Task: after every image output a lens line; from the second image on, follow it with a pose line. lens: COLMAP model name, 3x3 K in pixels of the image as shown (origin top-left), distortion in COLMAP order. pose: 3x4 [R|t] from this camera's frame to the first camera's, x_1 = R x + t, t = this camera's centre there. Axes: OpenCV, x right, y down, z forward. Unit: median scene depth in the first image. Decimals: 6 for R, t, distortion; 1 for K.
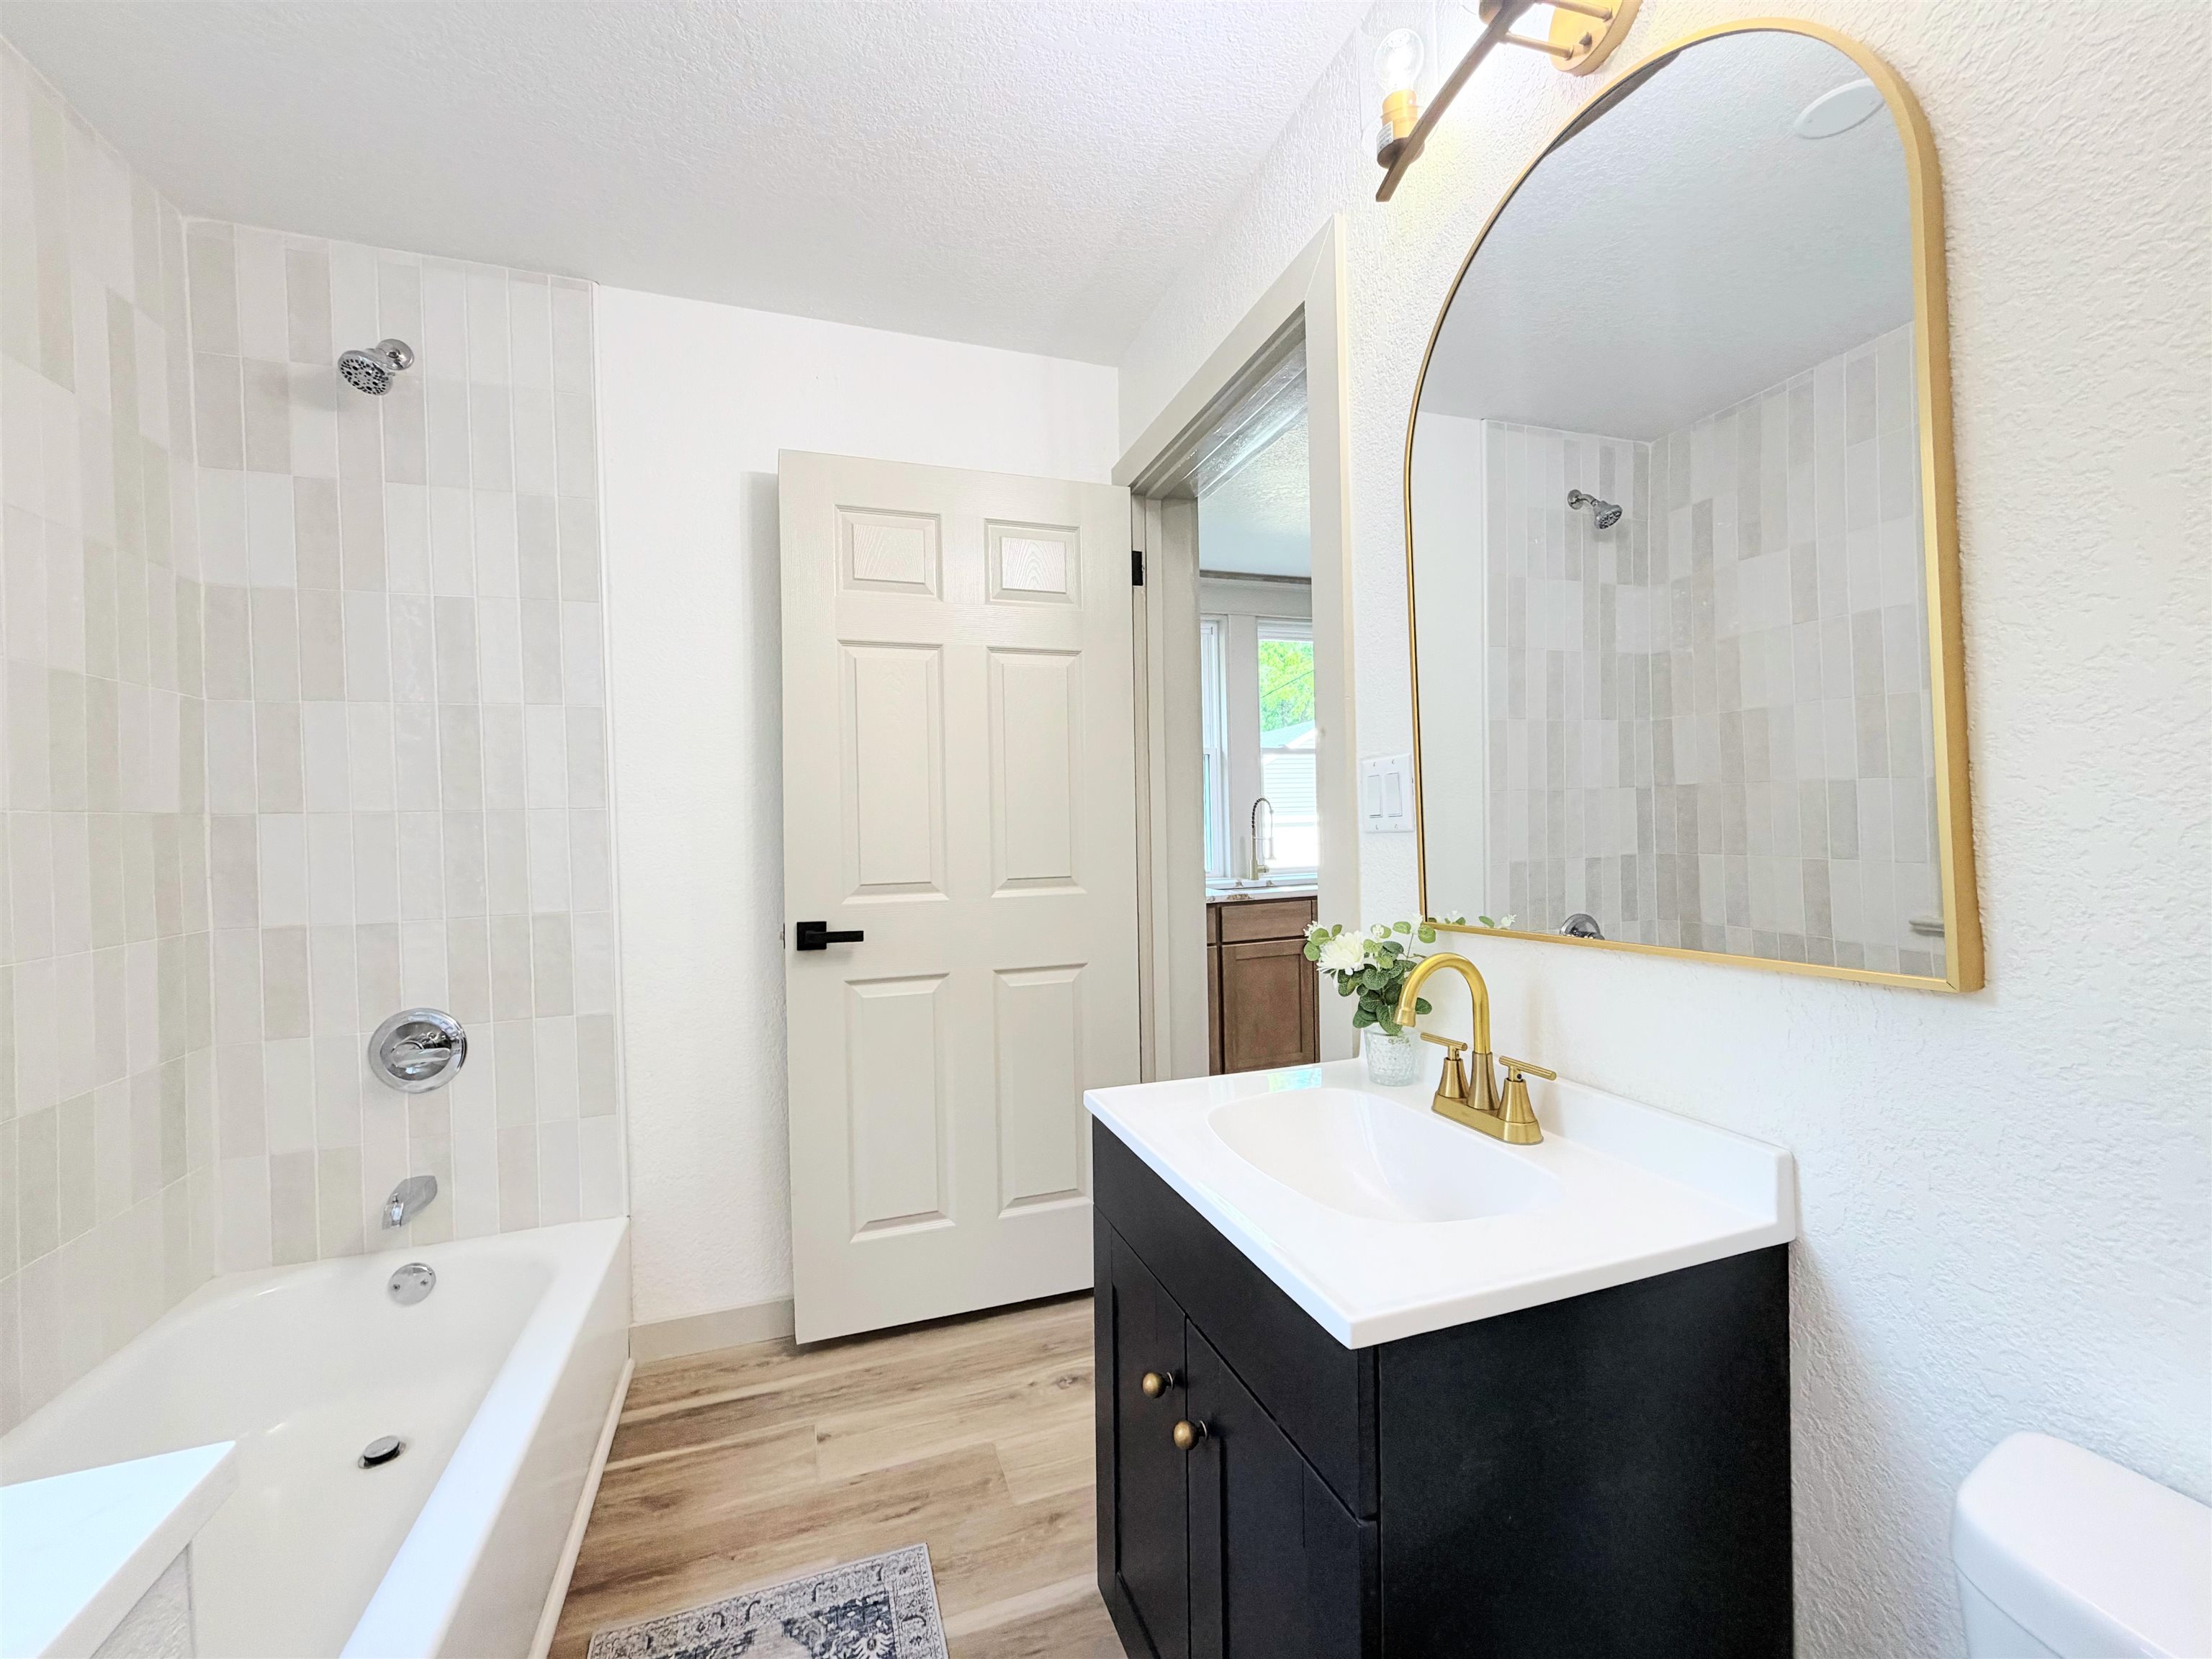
lens RADIAL K [[879.7, 0, 1090.9], [0, 879.7, 828.1], [0, 0, 1]] dist [-0.002338, 0.000058]
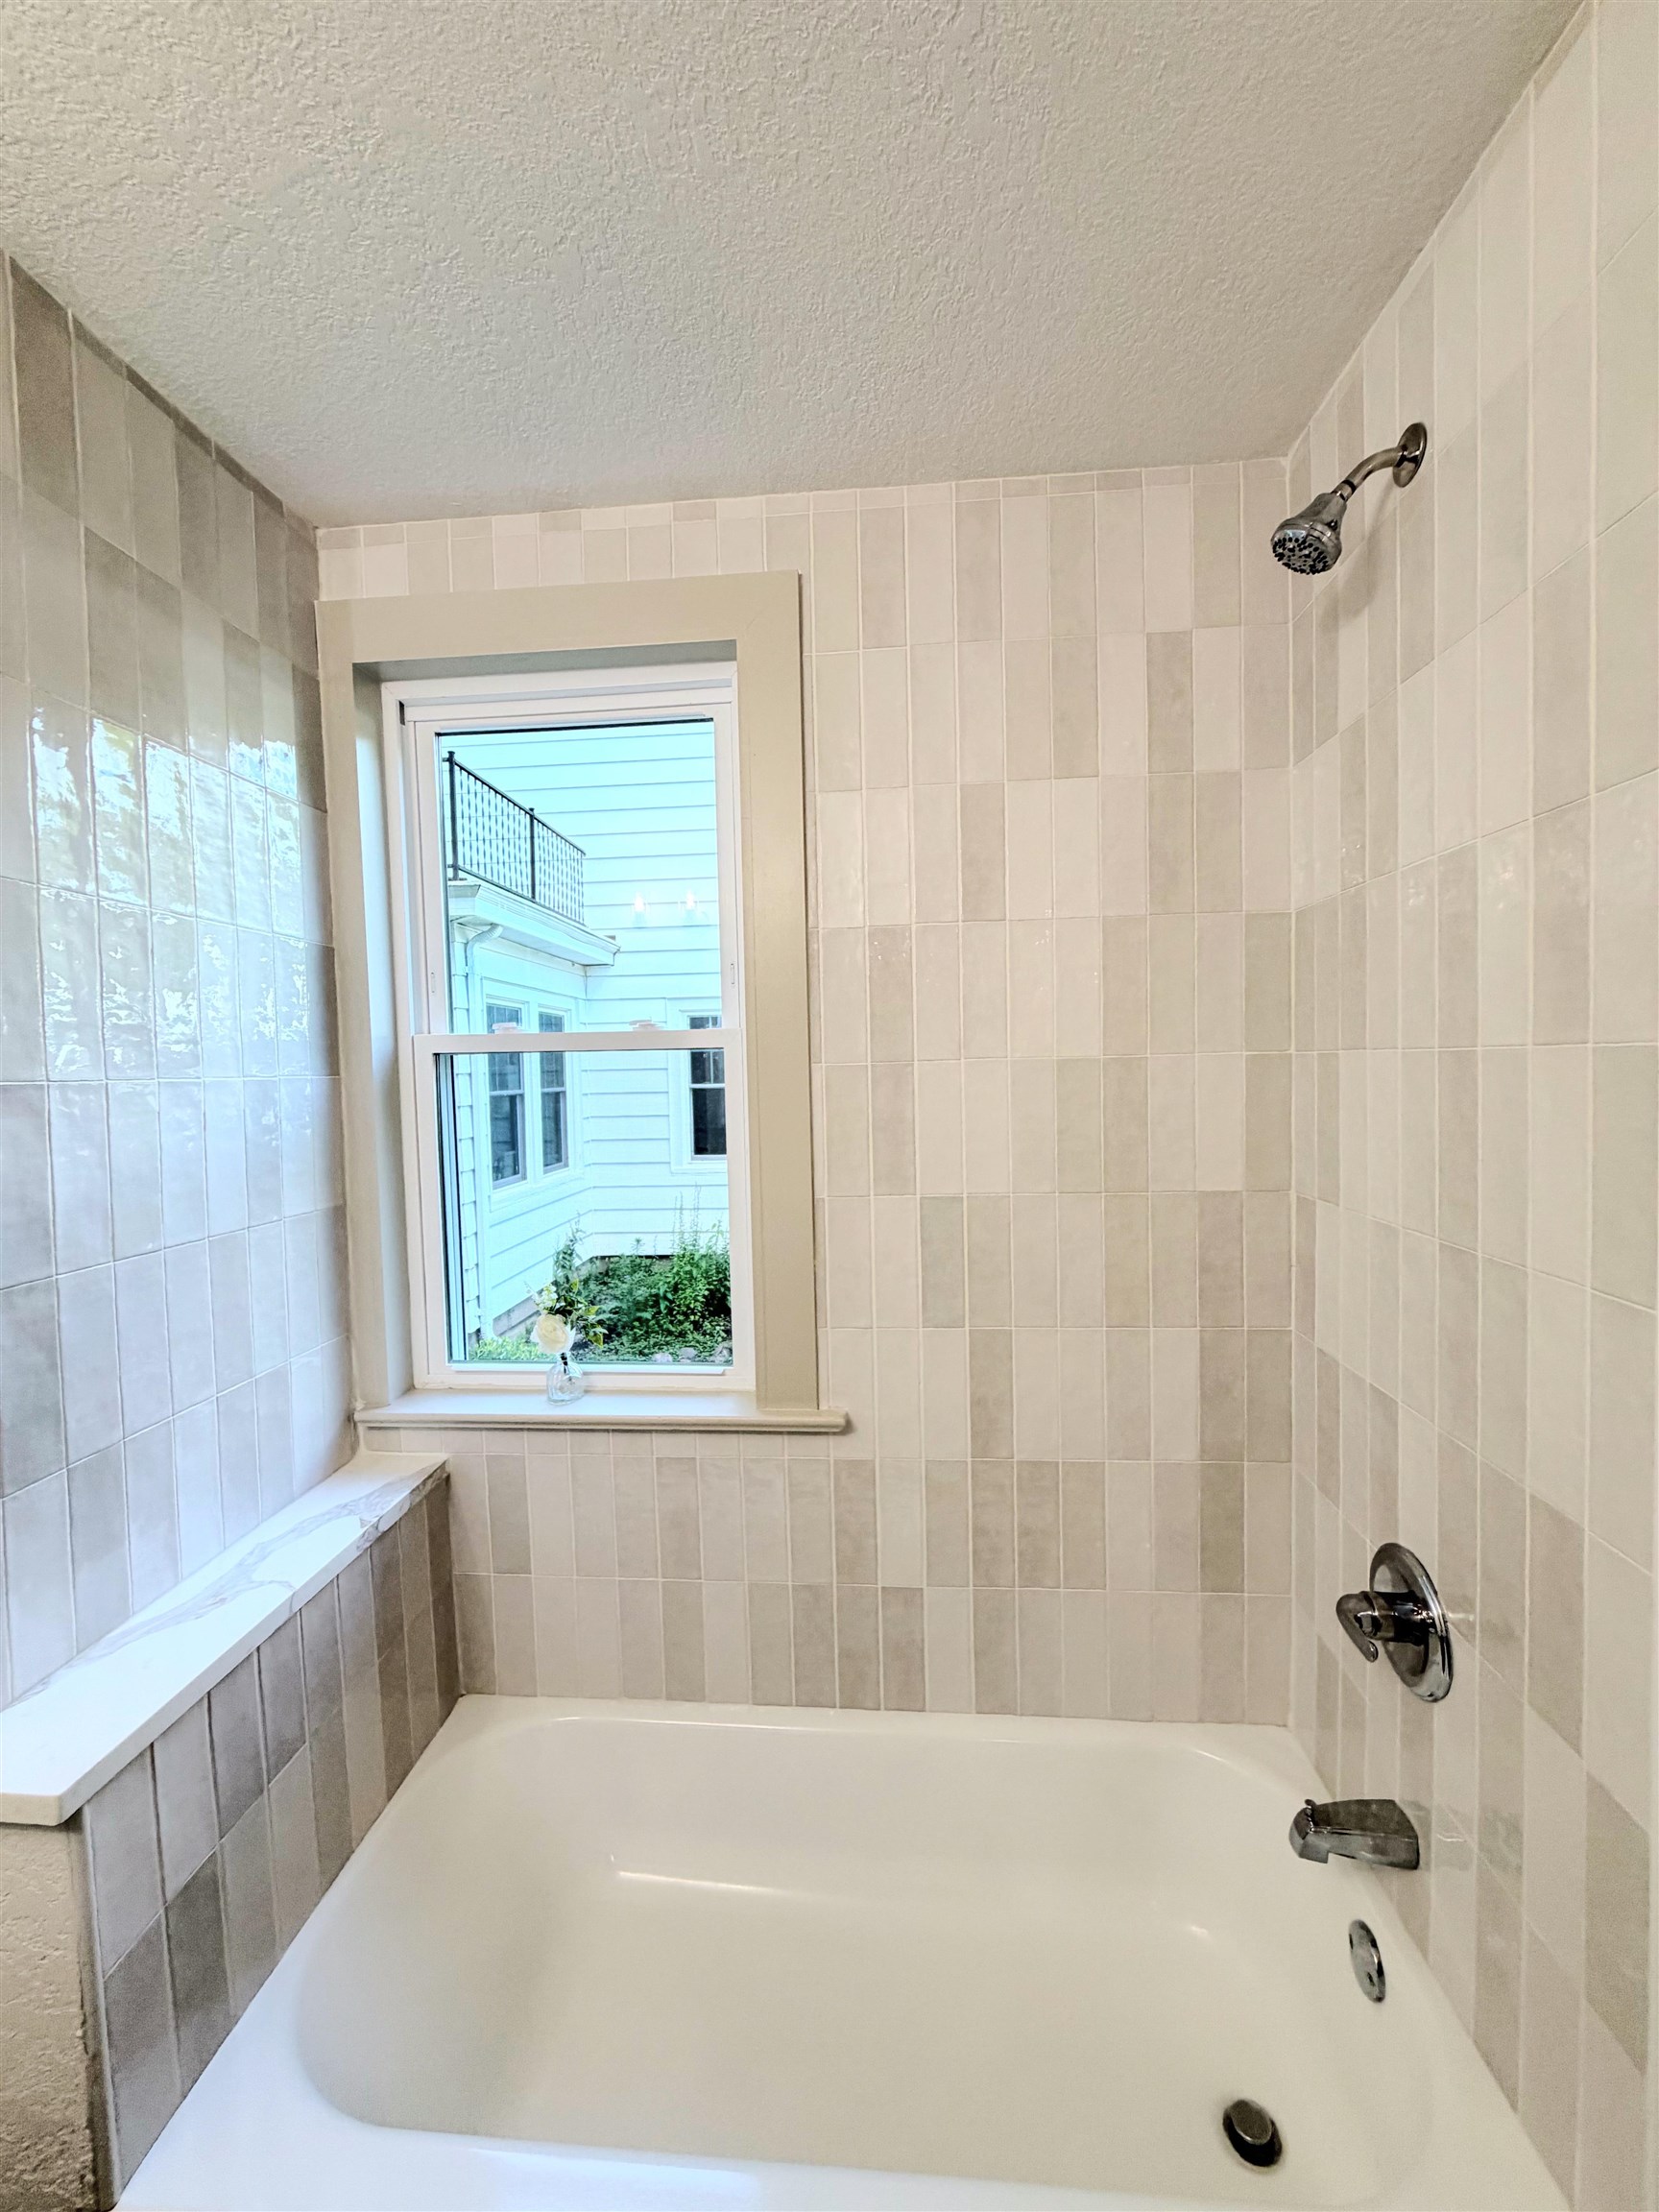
lens RADIAL K [[879.7, 0, 828.8], [0, 879.7, 1099.5], [0, 0, 1]] dist [-0.002338, 0.000058]
pose [[-0.400812, 0.072300, -0.913303, -0.079226], [0.023417, 0.997364, 0.068678, -0.182329], [0.915861, 0.006140, -0.401448, 0.999344]]
